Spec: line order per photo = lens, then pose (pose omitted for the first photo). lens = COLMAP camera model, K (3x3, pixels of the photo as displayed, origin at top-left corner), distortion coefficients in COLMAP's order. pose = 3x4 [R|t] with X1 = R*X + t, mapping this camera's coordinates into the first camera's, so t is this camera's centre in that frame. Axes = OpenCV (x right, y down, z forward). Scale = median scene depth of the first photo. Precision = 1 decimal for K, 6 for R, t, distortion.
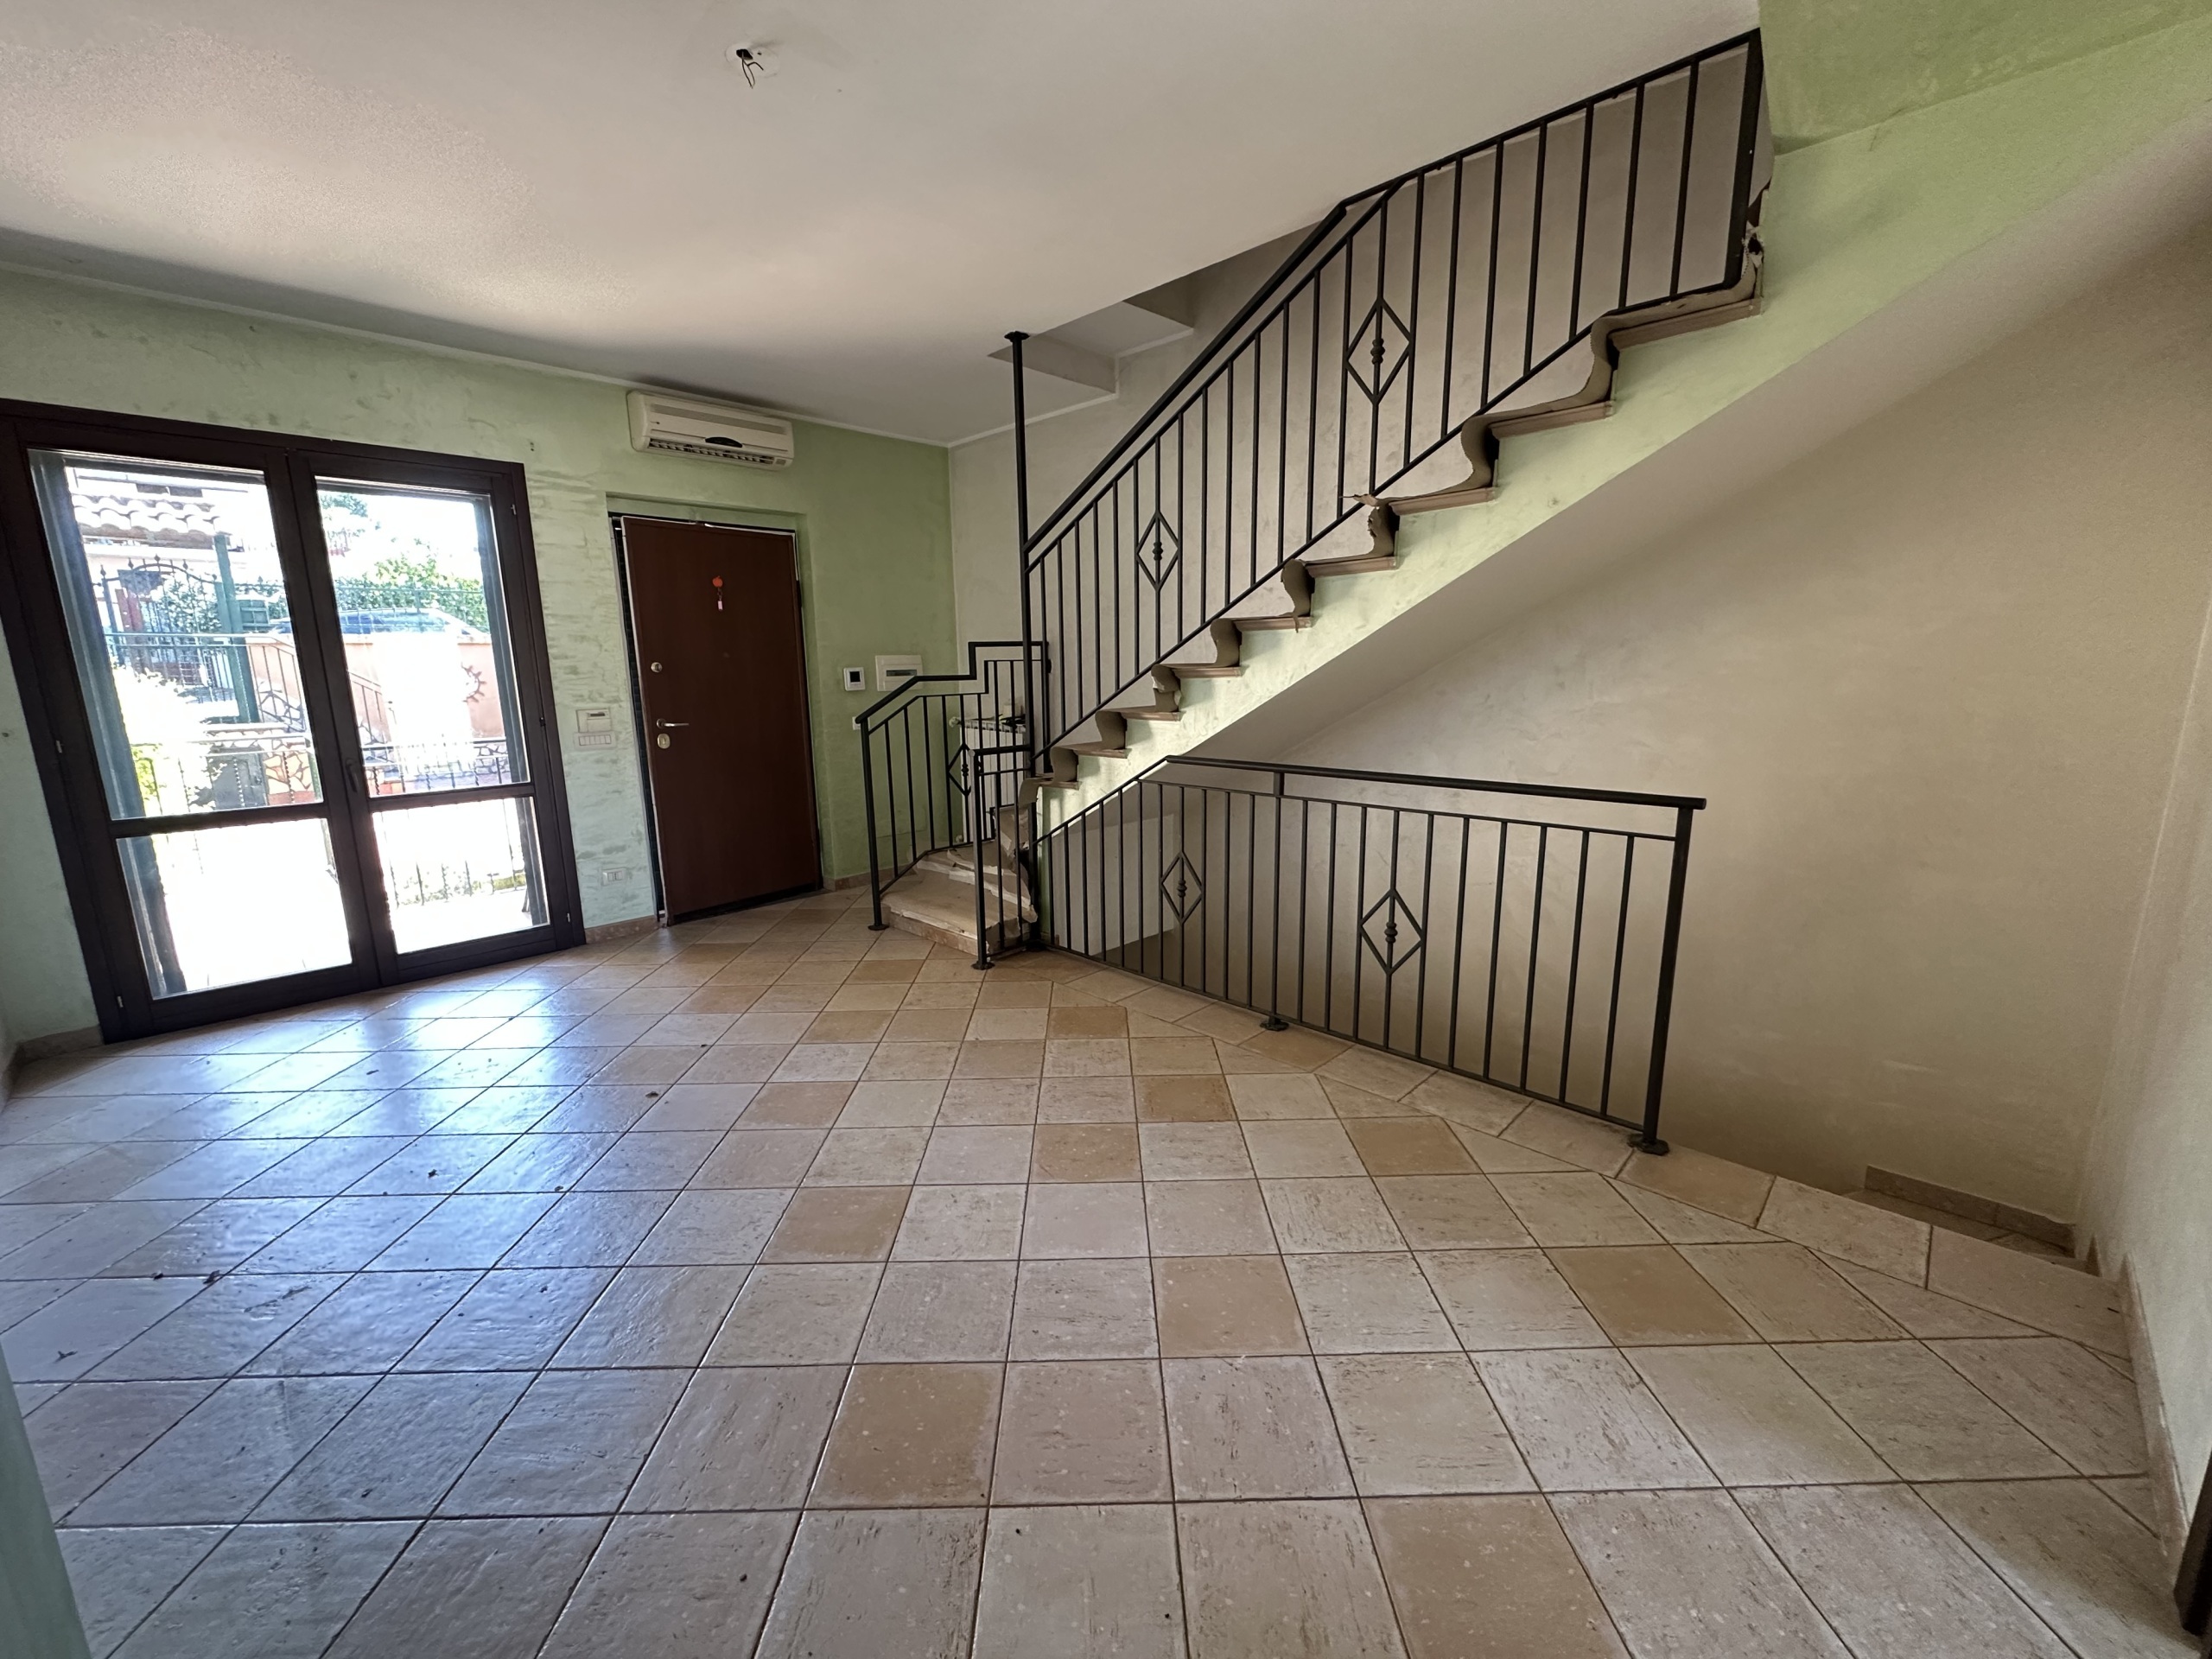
lens RADIAL K [[886.6, 0, 1110.3], [0, 886.6, 827.7], [0, 0, 1]] dist [-0.003971, 0.001350]
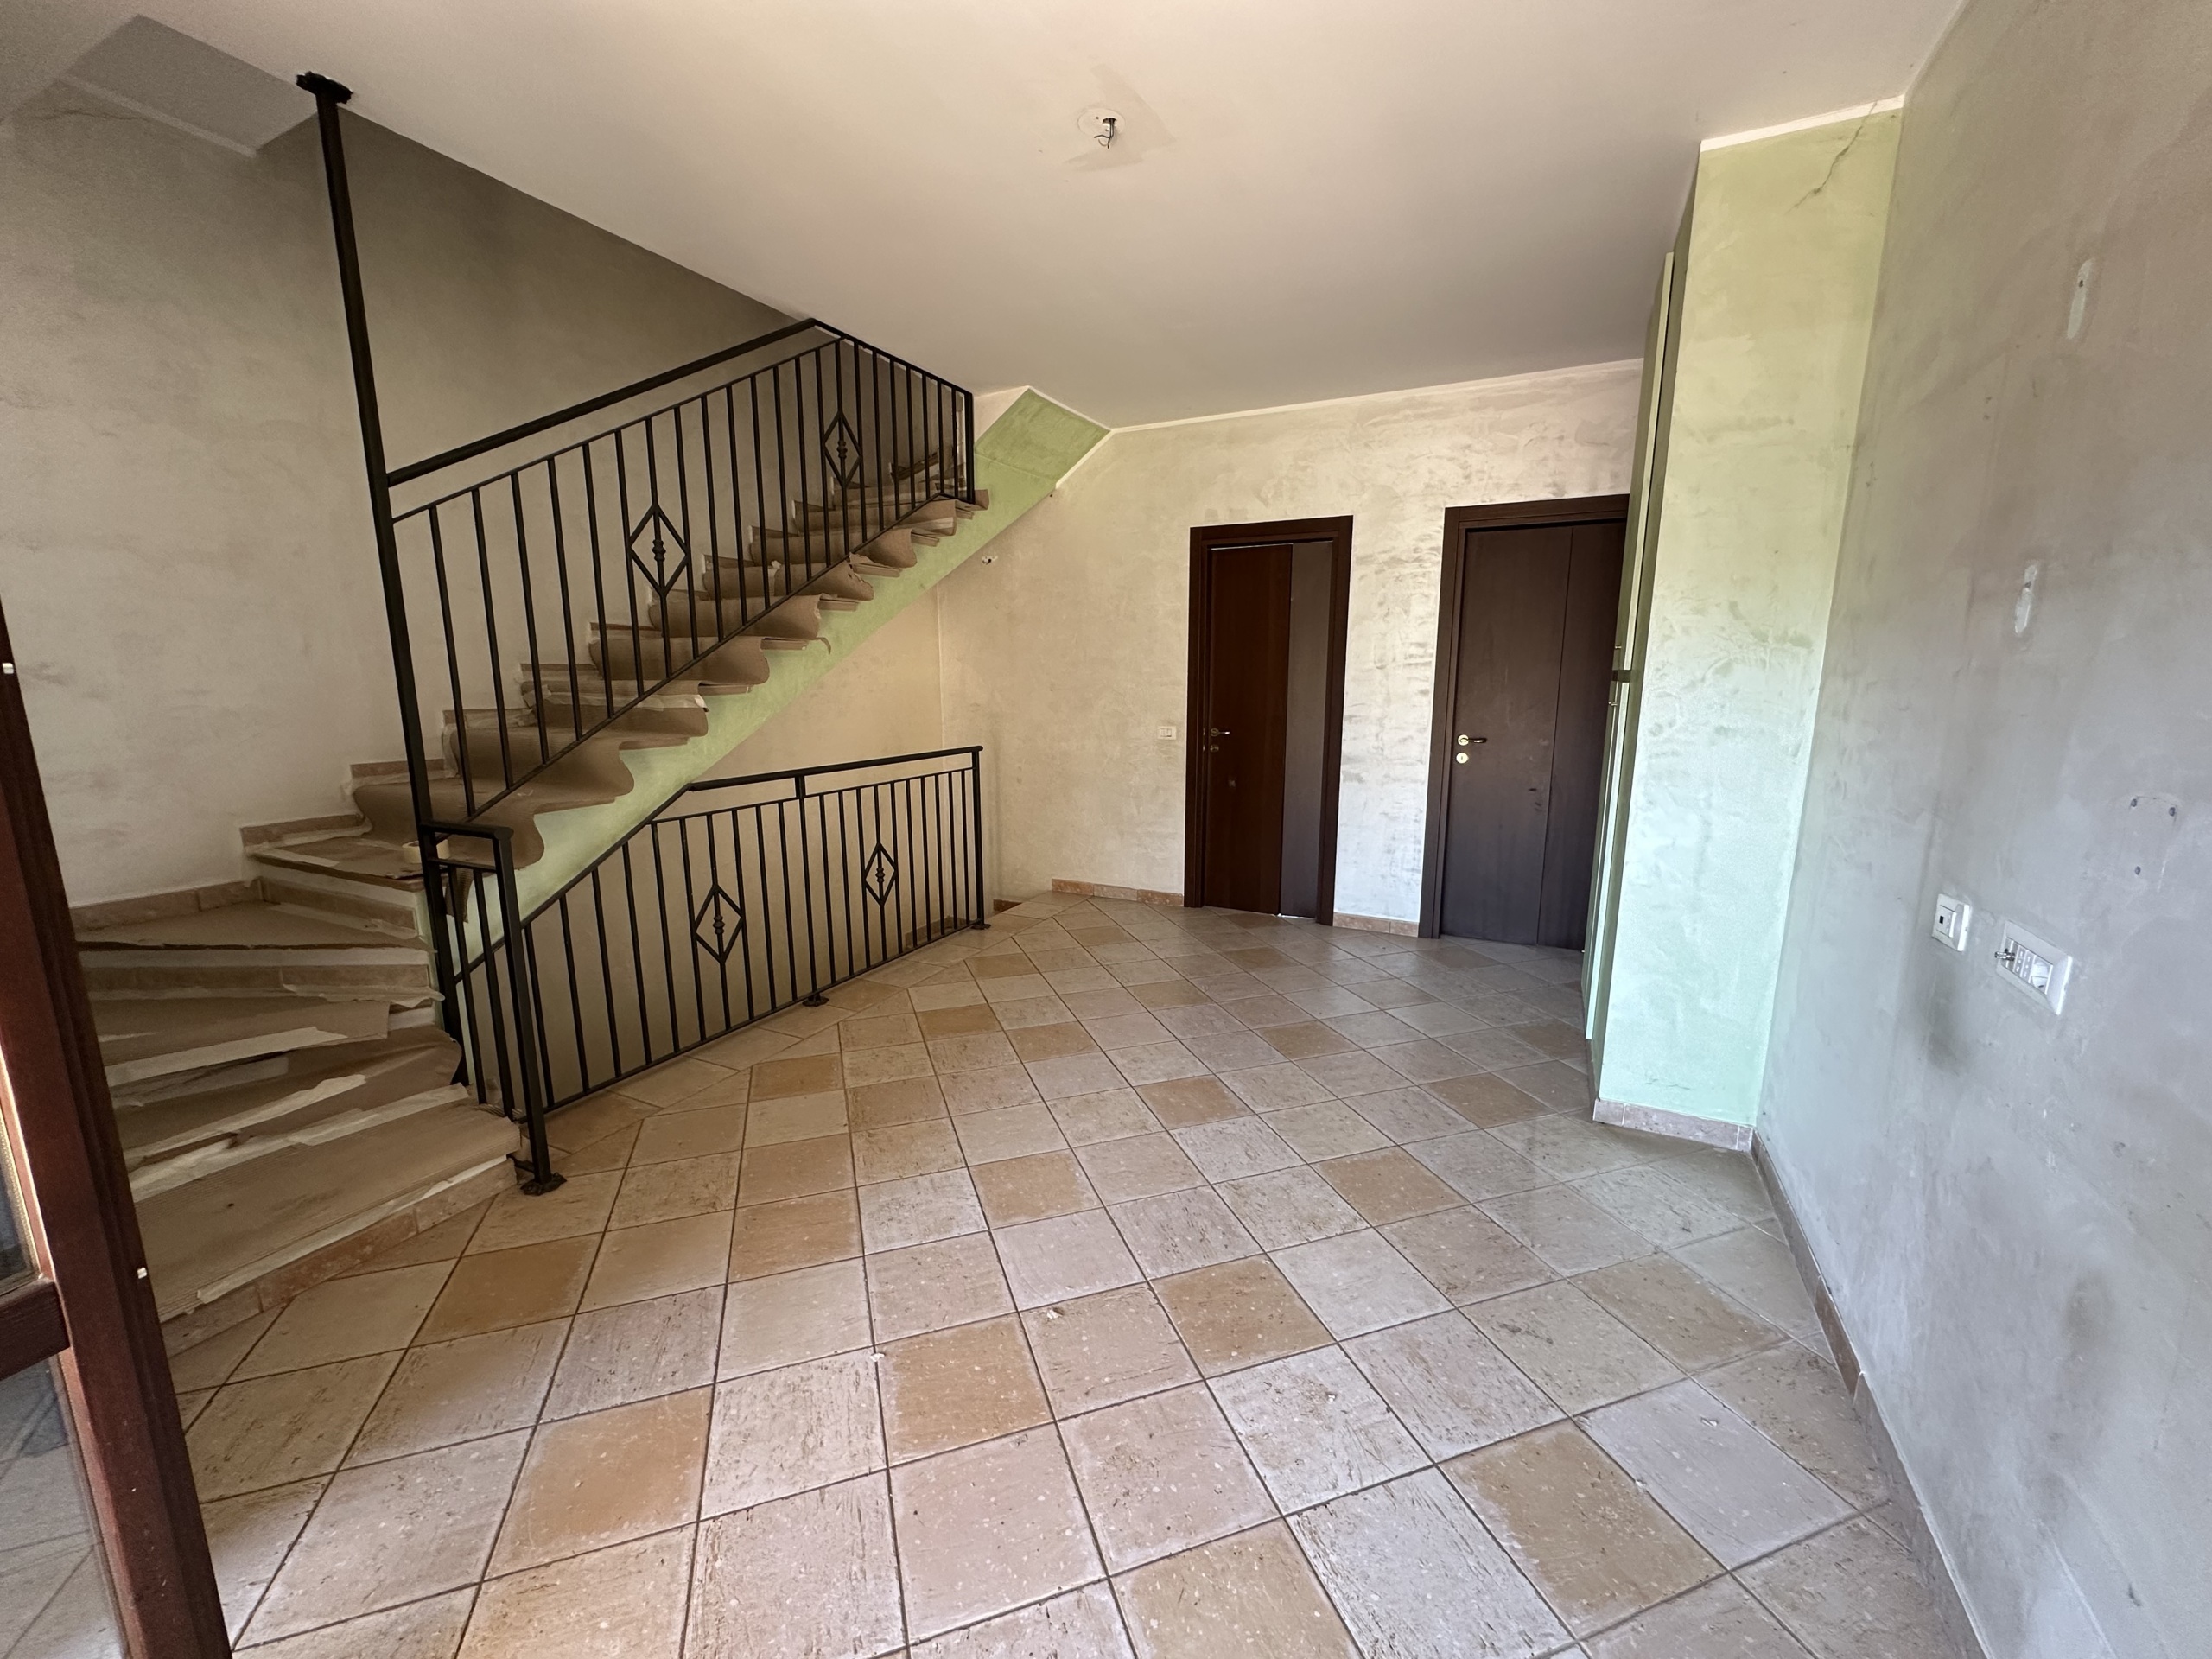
lens RADIAL K [[886.6, 0, 1101.3], [0, 886.6, 832.4], [0, 0, 1]] dist [-0.003971, 0.001350]
pose [[-0.305138, -0.153995, 0.939775, -0.841059], [0.183211, 0.958911, 0.216618, -0.141875], [-0.934518, 0.238275, -0.264386, 0.806268]]
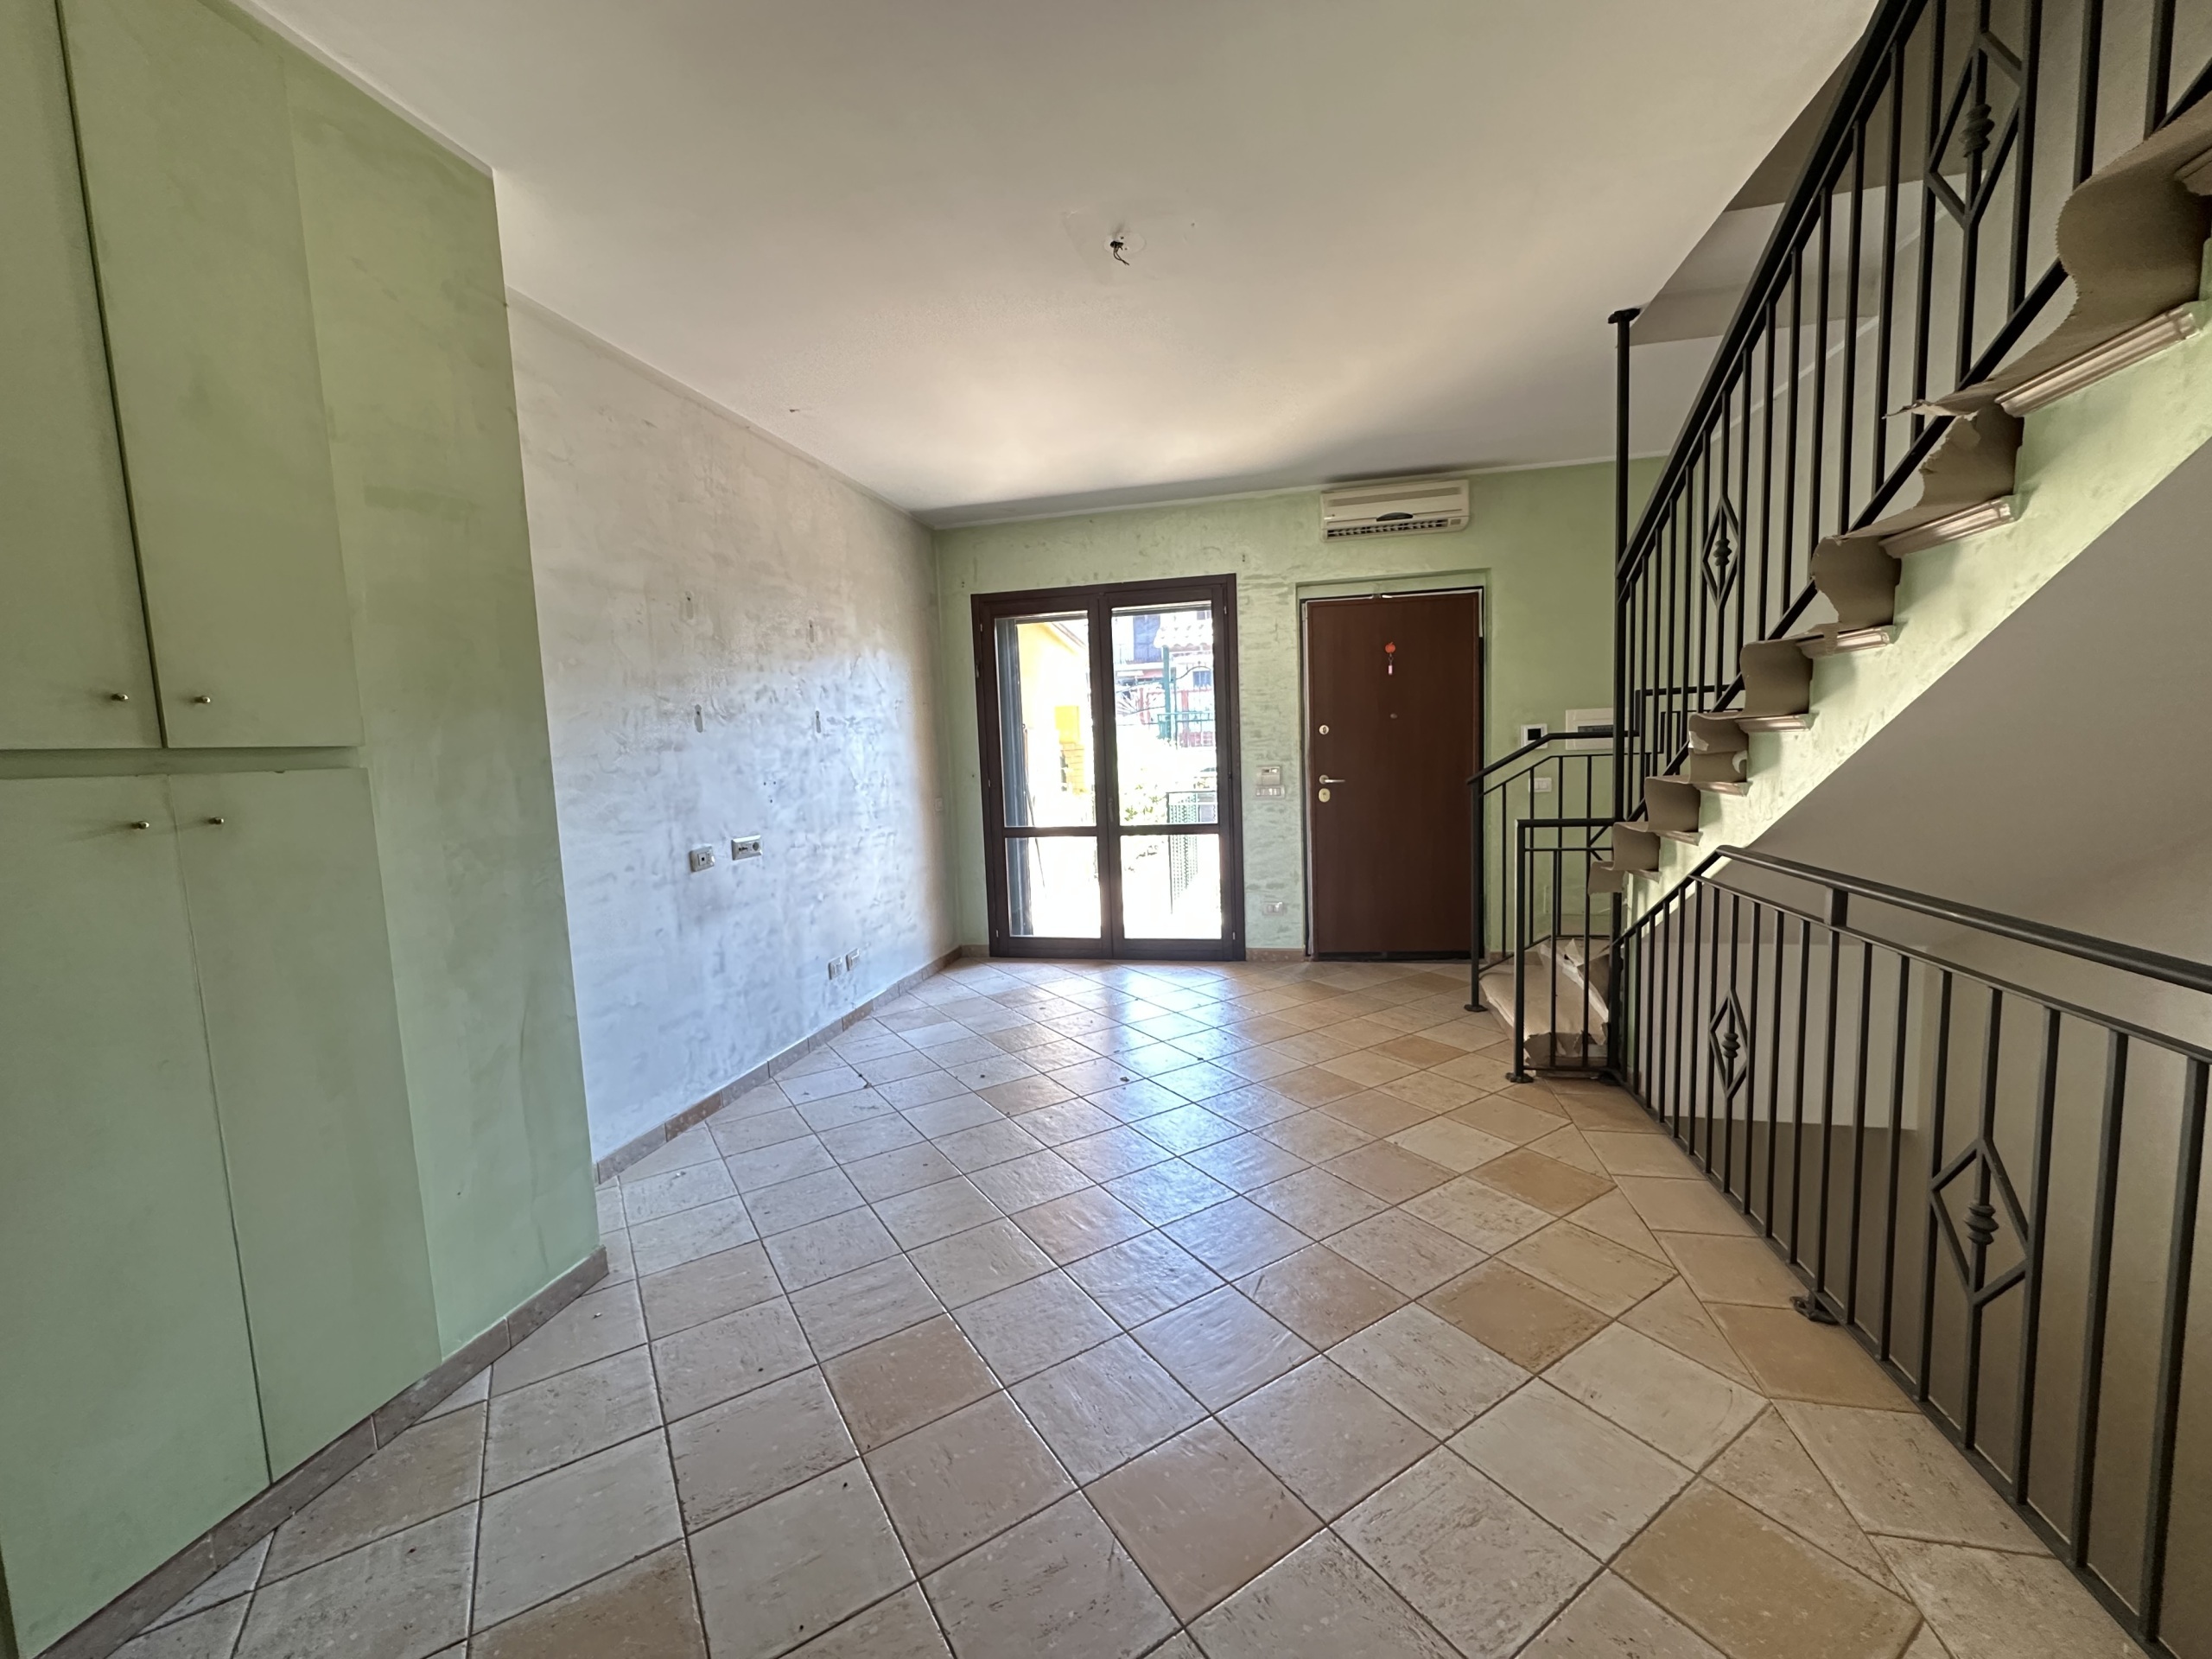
lens RADIAL K [[886.6, 0, 1100.0], [0, 886.6, 828.8], [0, 0, 1]] dist [-0.003971, 0.001350]
pose [[0.522223, 0.073759, -0.849613, 0.366946], [-0.125790, 0.992018, 0.008803, -0.037477], [0.843481, 0.102276, 0.527333, 0.219538]]
